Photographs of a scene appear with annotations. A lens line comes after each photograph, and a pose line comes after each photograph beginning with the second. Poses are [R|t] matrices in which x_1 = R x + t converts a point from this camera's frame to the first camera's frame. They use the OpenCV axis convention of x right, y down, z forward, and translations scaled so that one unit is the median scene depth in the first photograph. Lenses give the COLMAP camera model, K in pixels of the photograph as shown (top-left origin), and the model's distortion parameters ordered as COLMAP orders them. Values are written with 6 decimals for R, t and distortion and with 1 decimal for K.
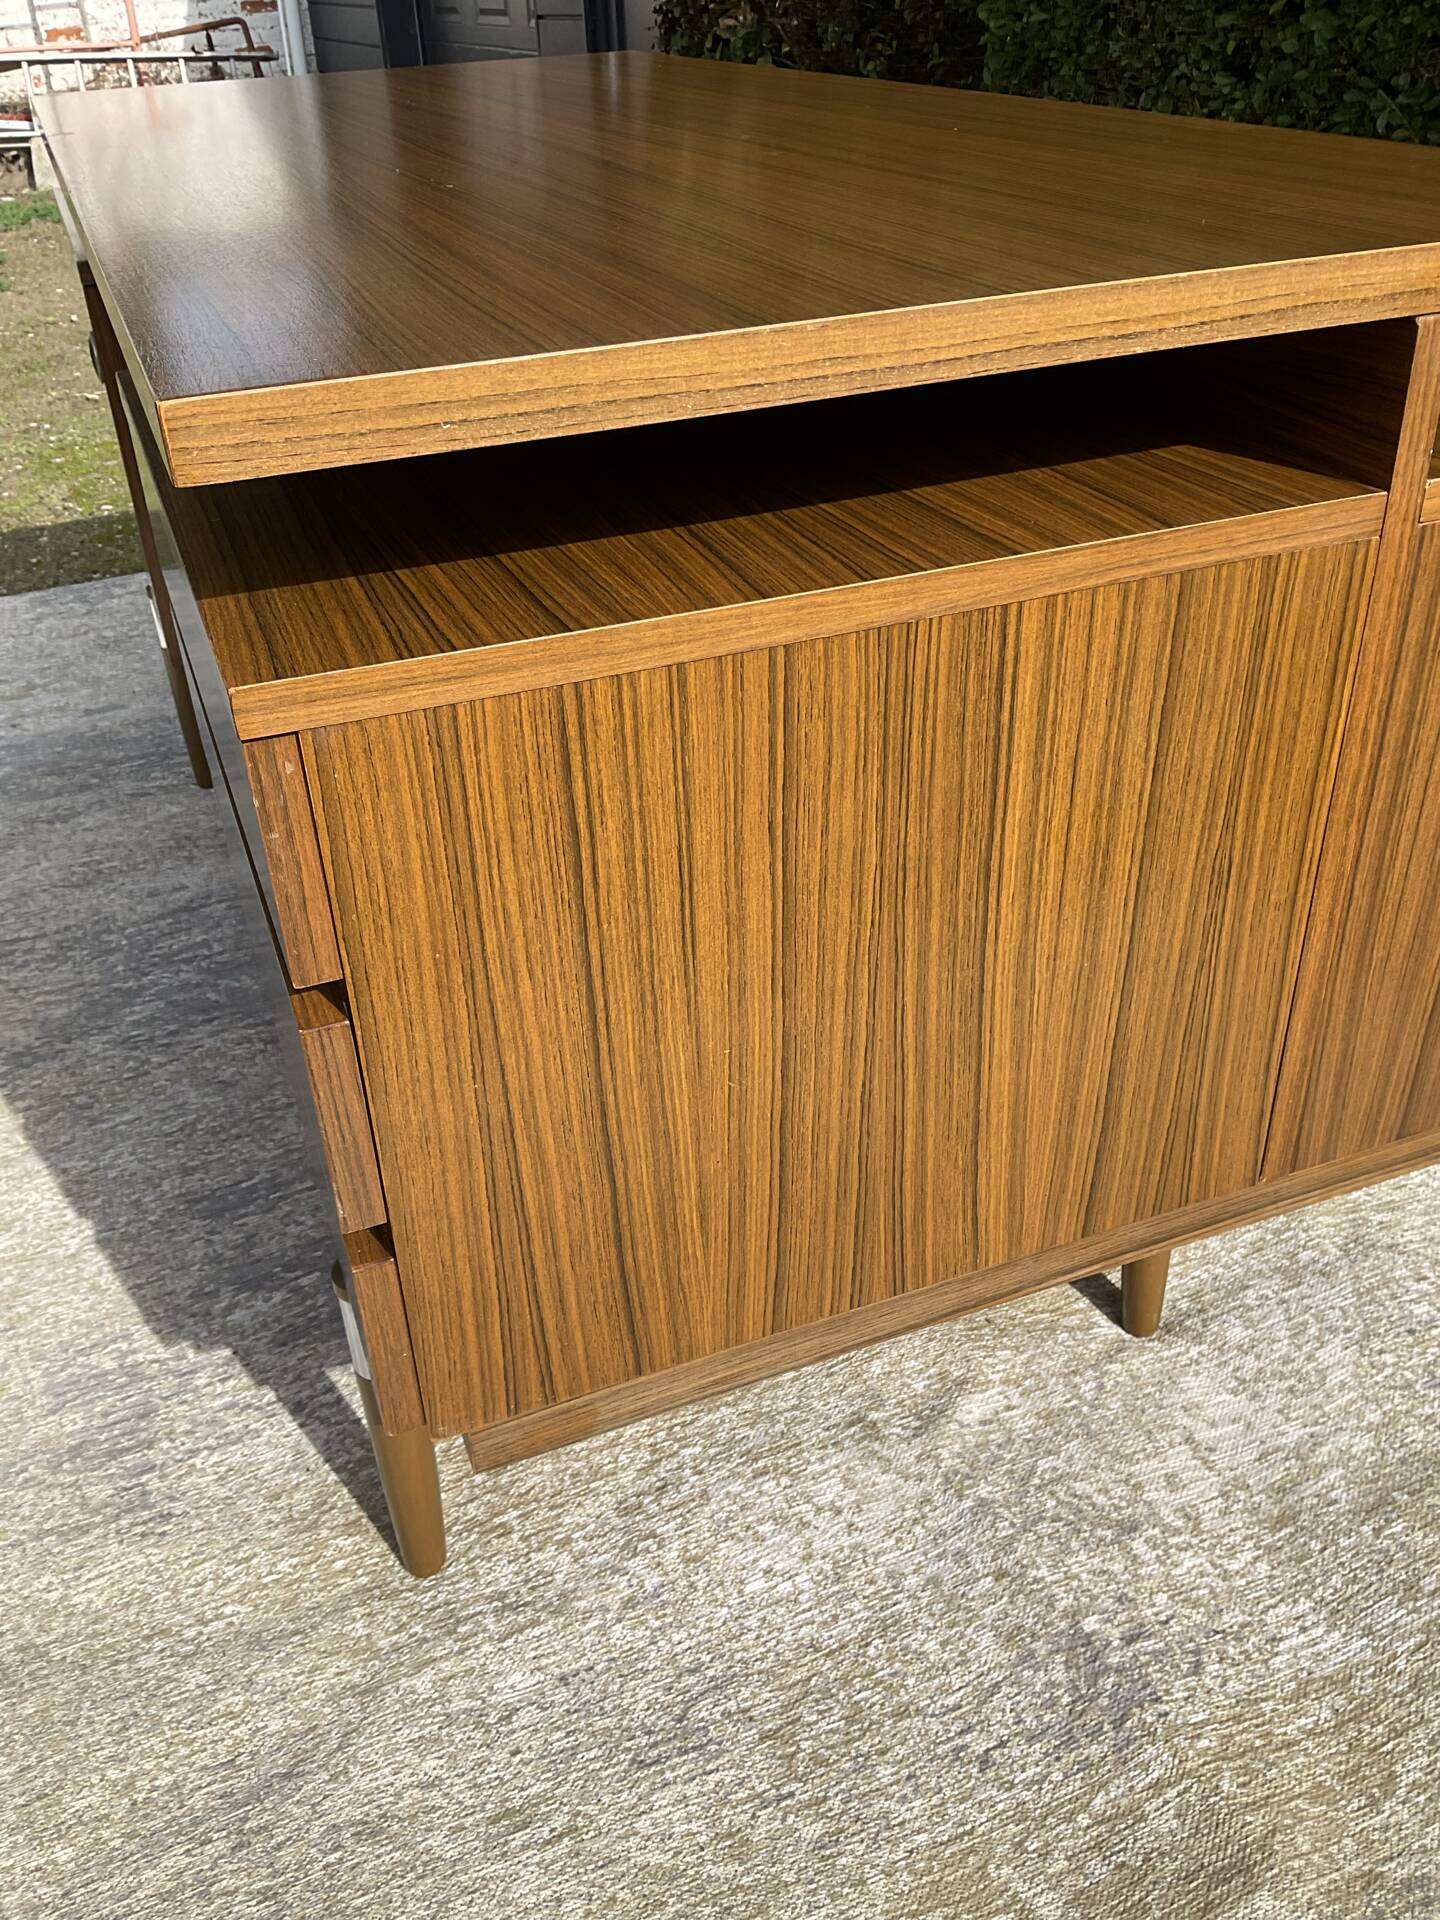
lens RADIAL K [[1607.0, 0, 712.2], [0, 1607.0, 927.3], [0, 0, 1]] dist [0.056447, -0.107336]
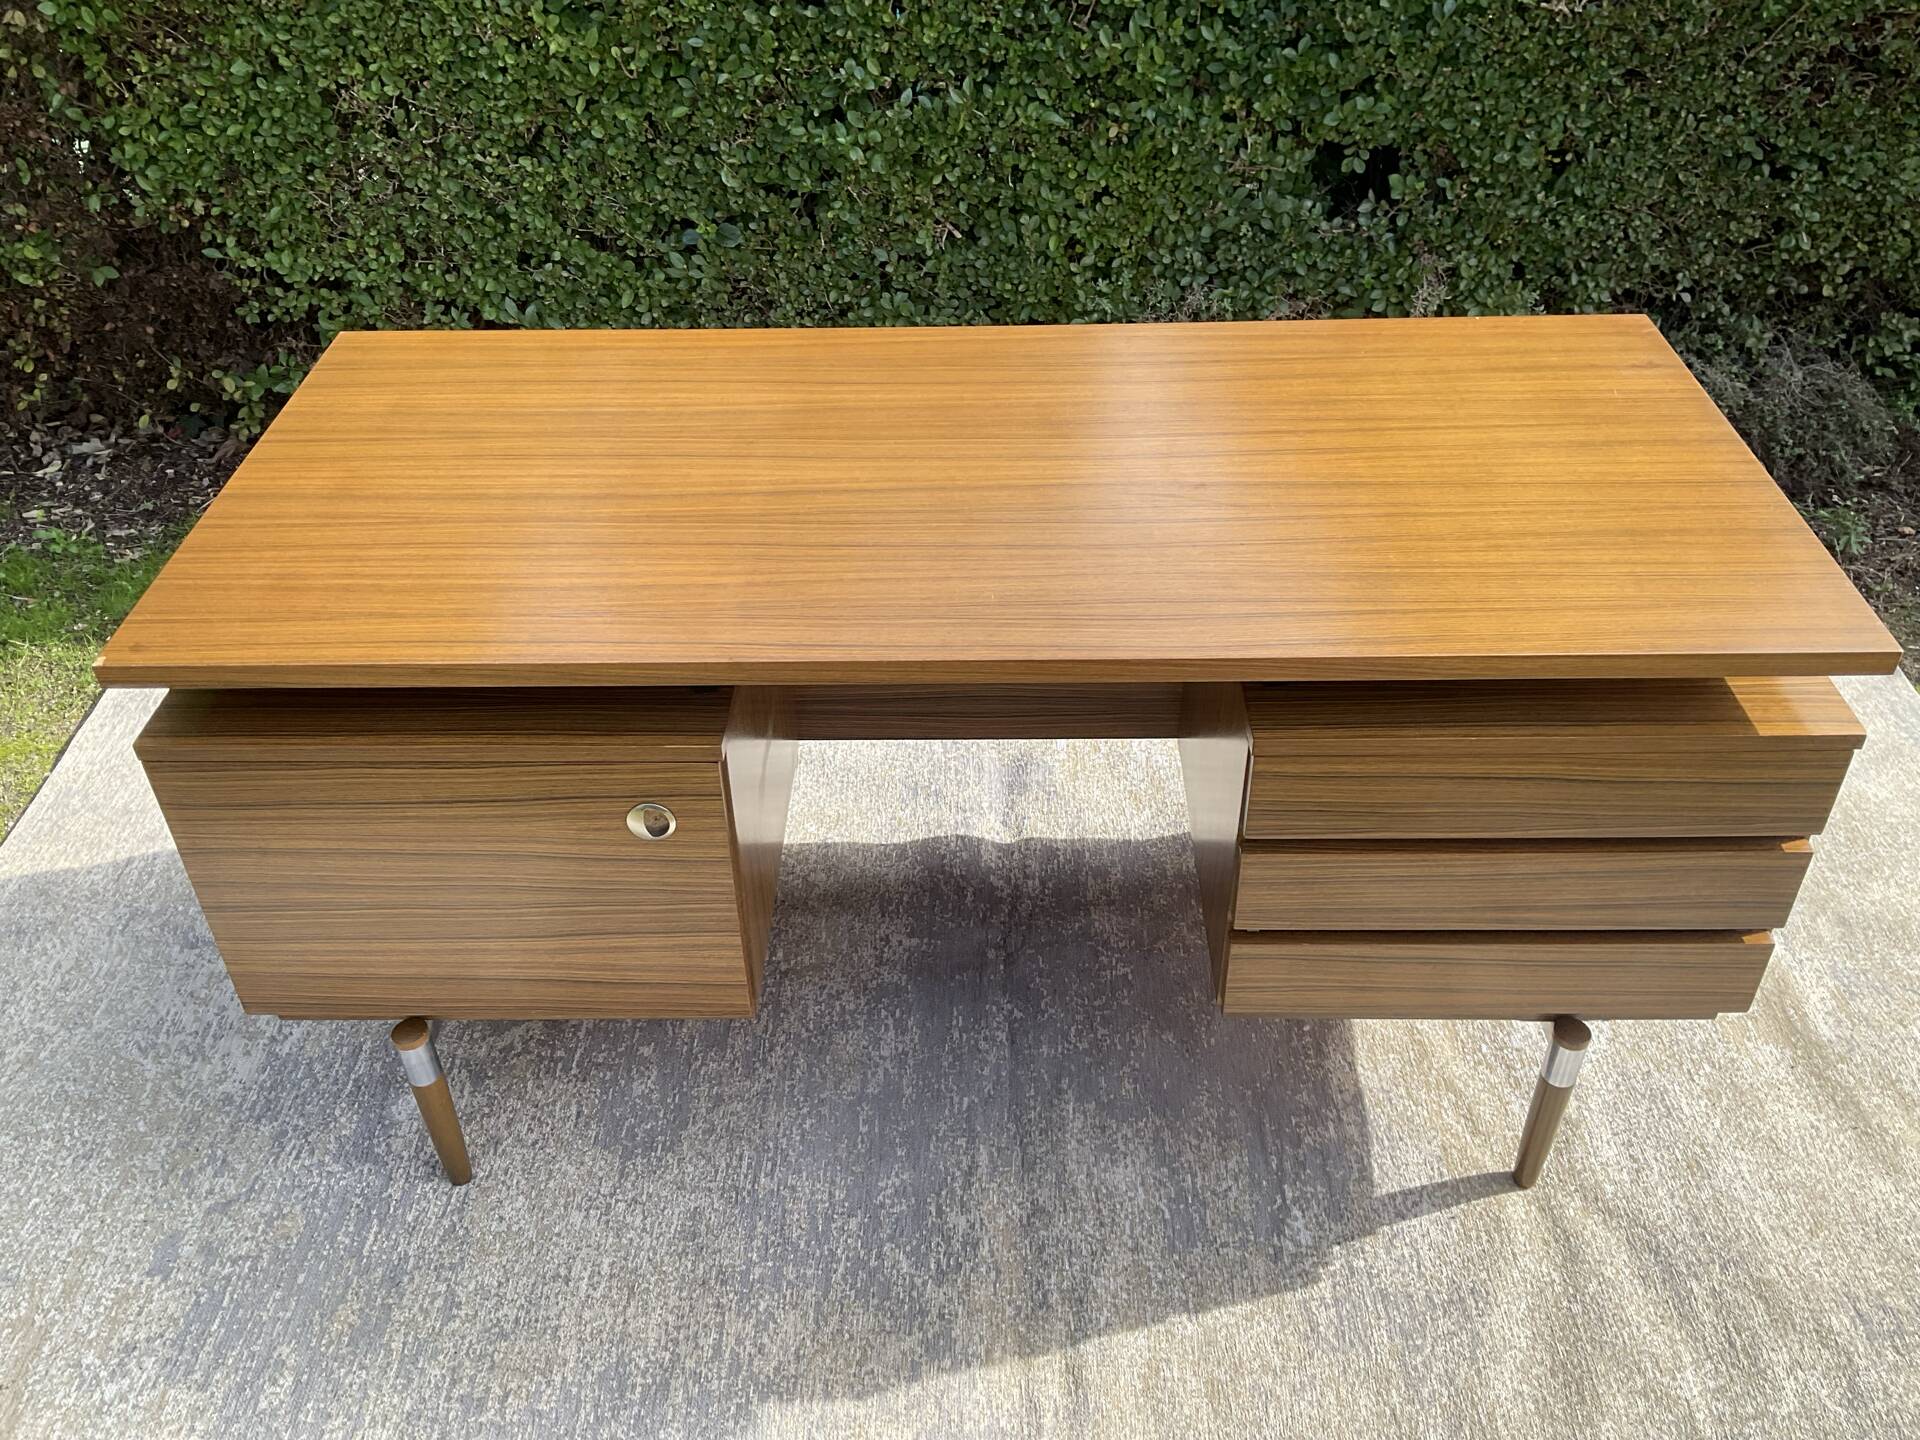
lens RADIAL K [[1607.0, 0, 950.8], [0, 1607.0, 726.9], [0, 0, 1]] dist [0.056447, -0.107336]
pose [[0.384780, -0.549084, 0.741924, -1.130801], [0.489950, 0.802722, 0.339980, -0.715668], [-0.782236, 0.232688, 0.577895, 0.259212]]
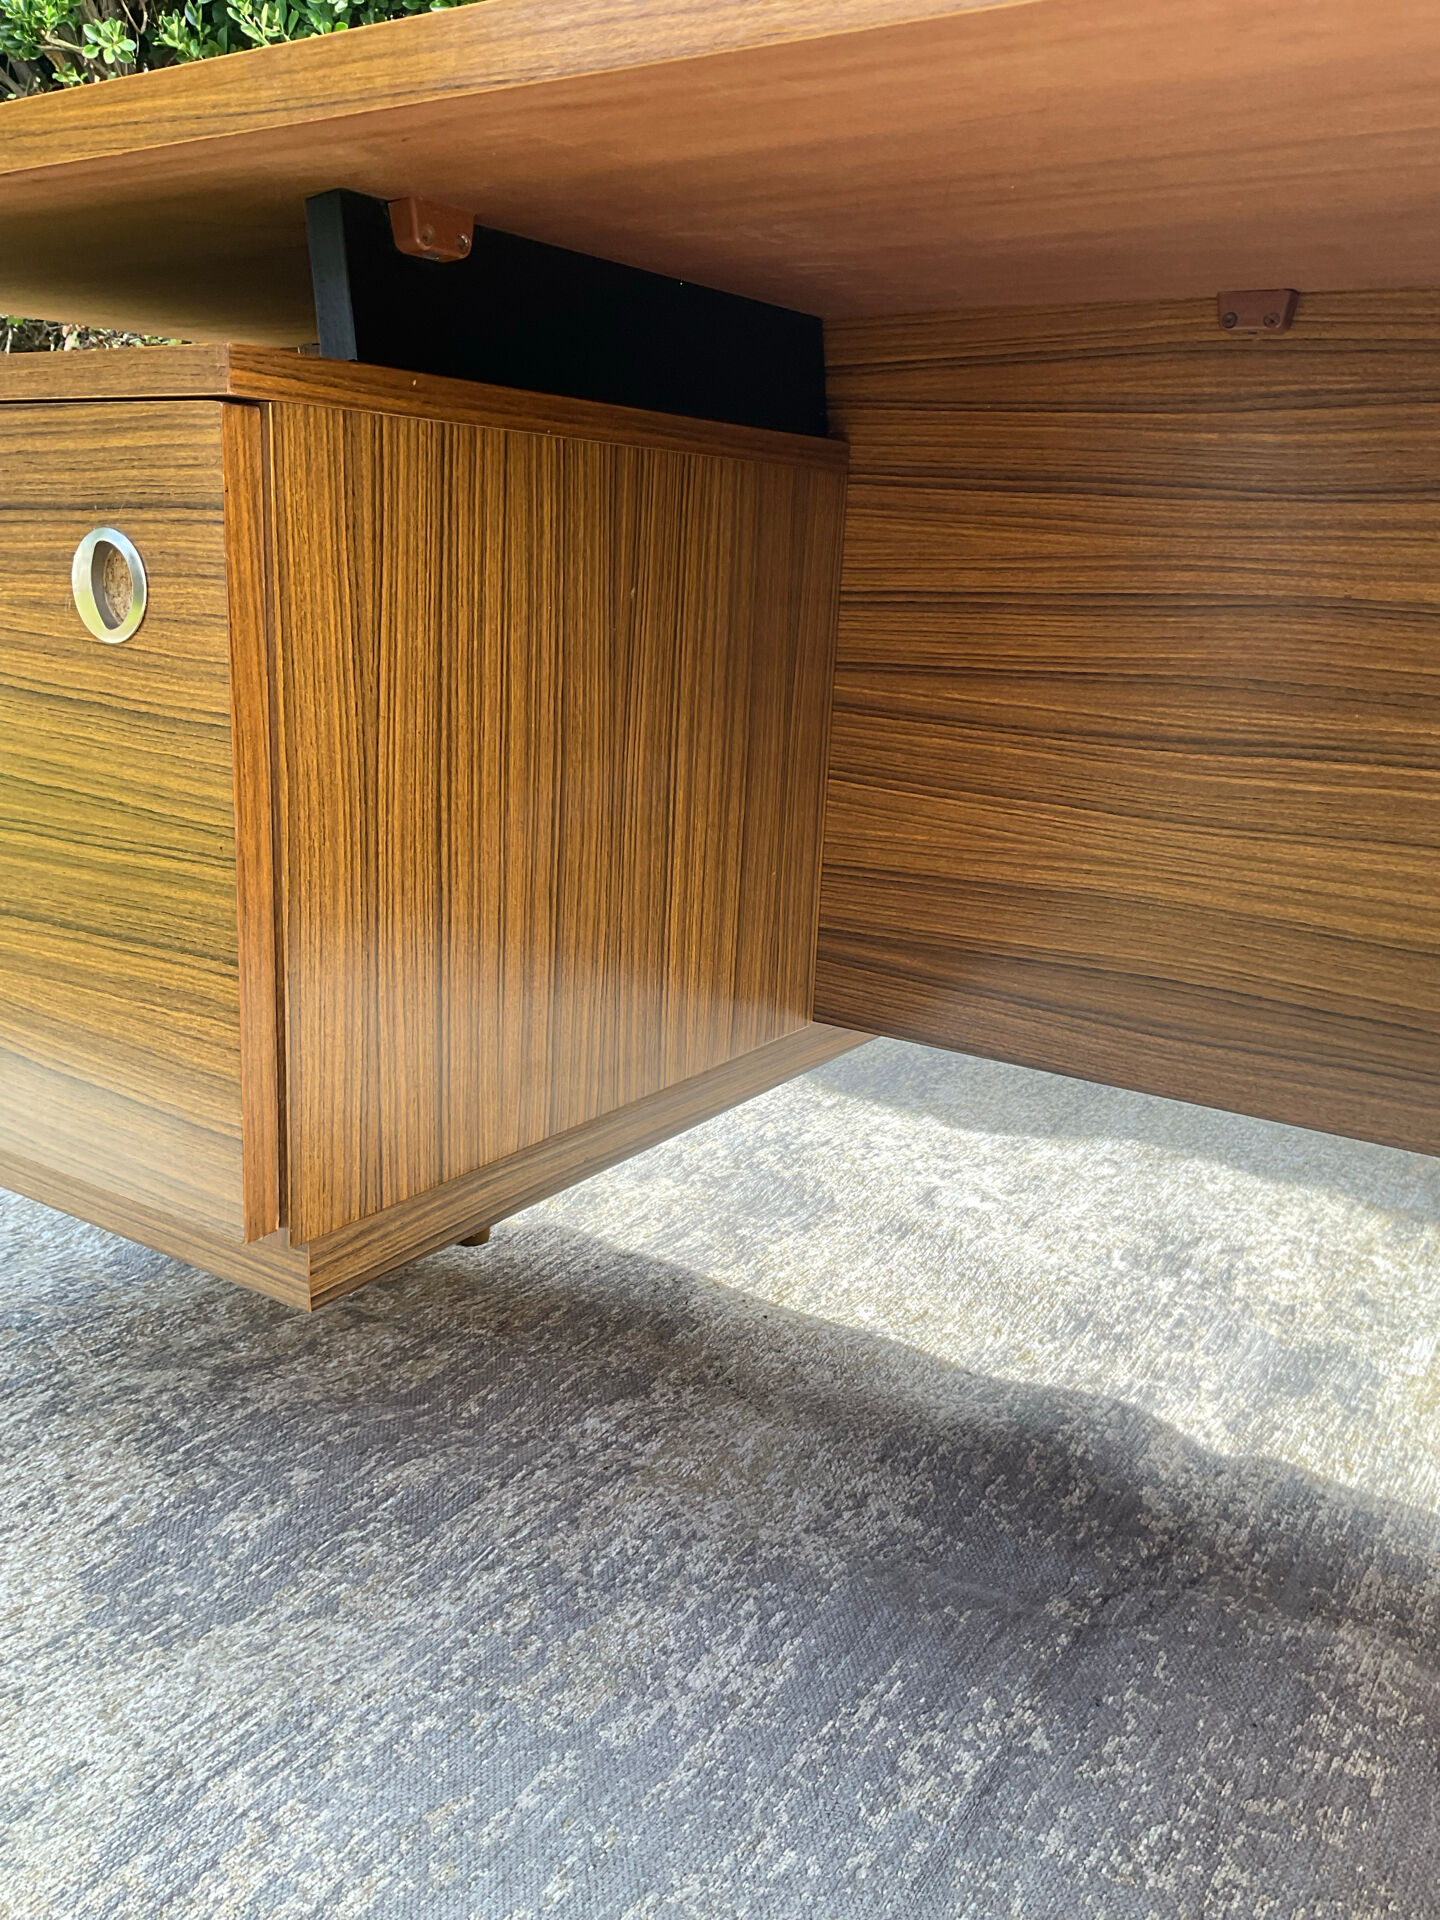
lens RADIAL K [[1607.0, 0, 707.6], [0, 1607.0, 939.9], [0, 0, 1]] dist [0.056447, -0.107336]
pose [[0.822719, -0.069682, 0.564161, -0.545884], [0.239754, 0.942401, -0.233234, -0.121085], [-0.515414, 0.327146, 0.792038, 0.644513]]
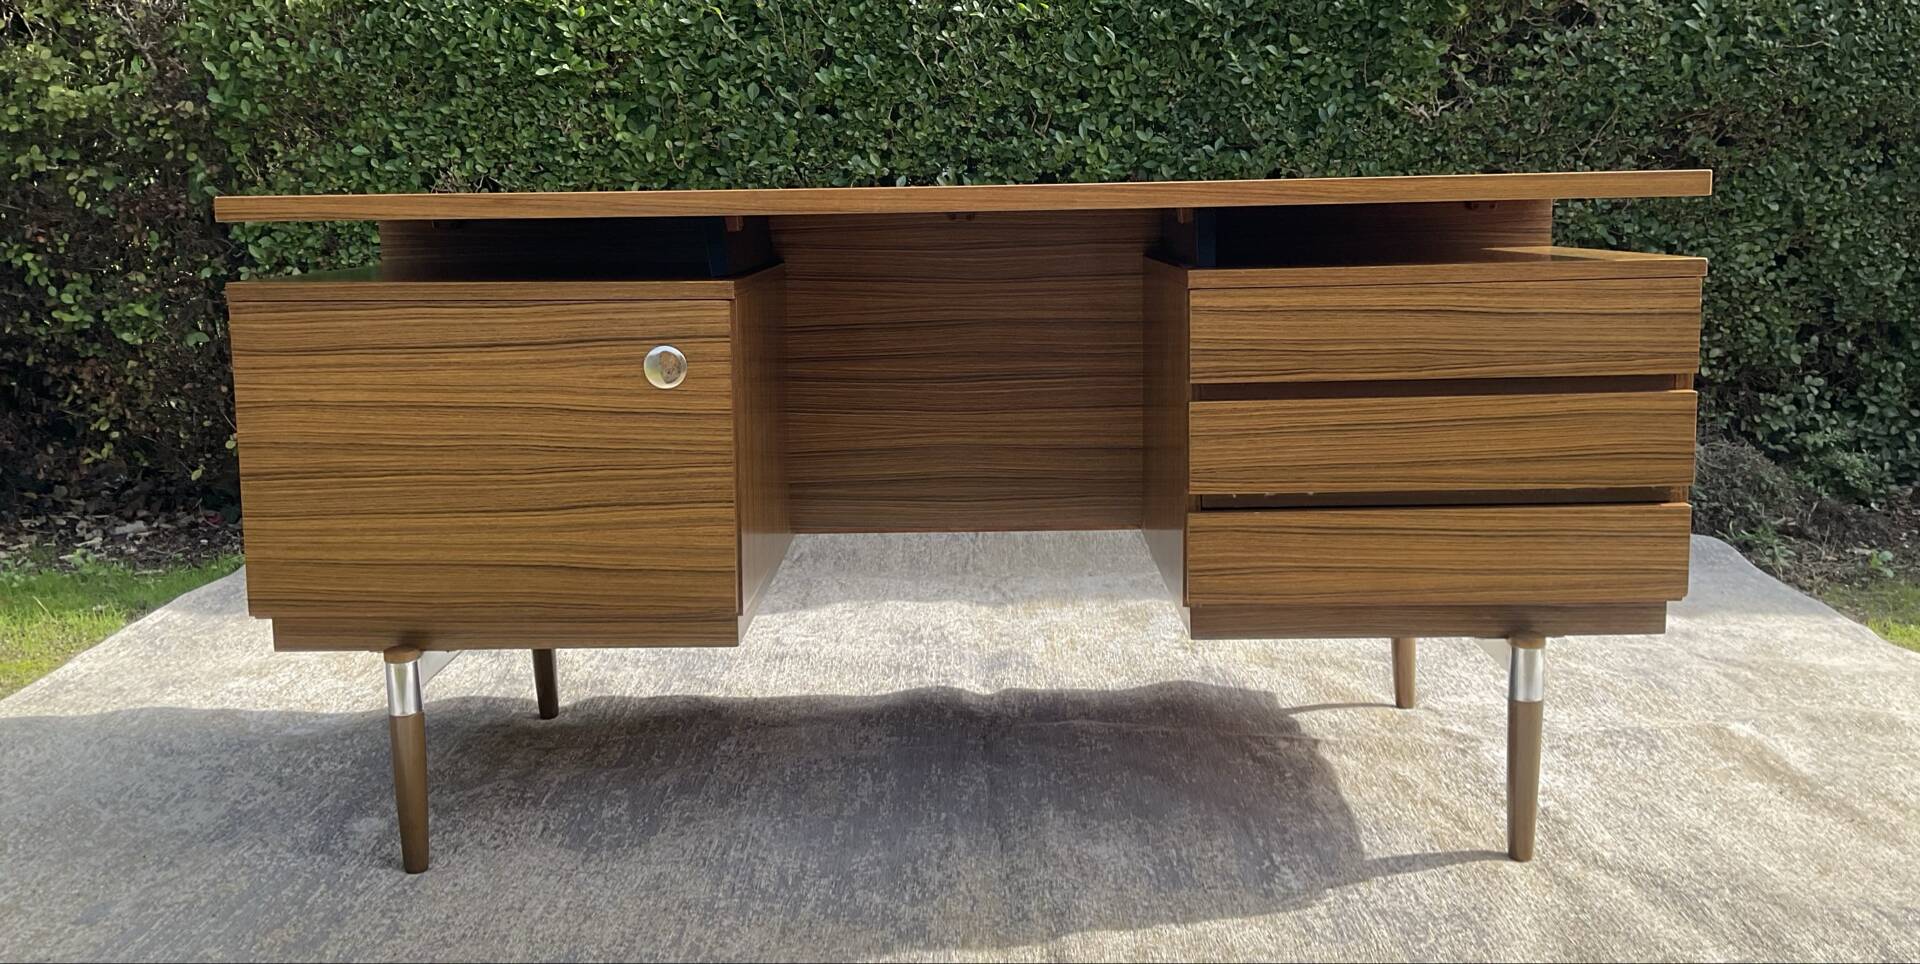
lens RADIAL K [[1638.6, 0, 950.9], [0, 1638.6, 412.8], [0, 0, 1]] dist [0.082389, -0.109087]
pose [[0.381020, -0.095735, 0.919597, -1.529147], [0.485358, 0.867265, -0.110813, -0.093730], [-0.786926, 0.488555, 0.376911, 0.438752]]
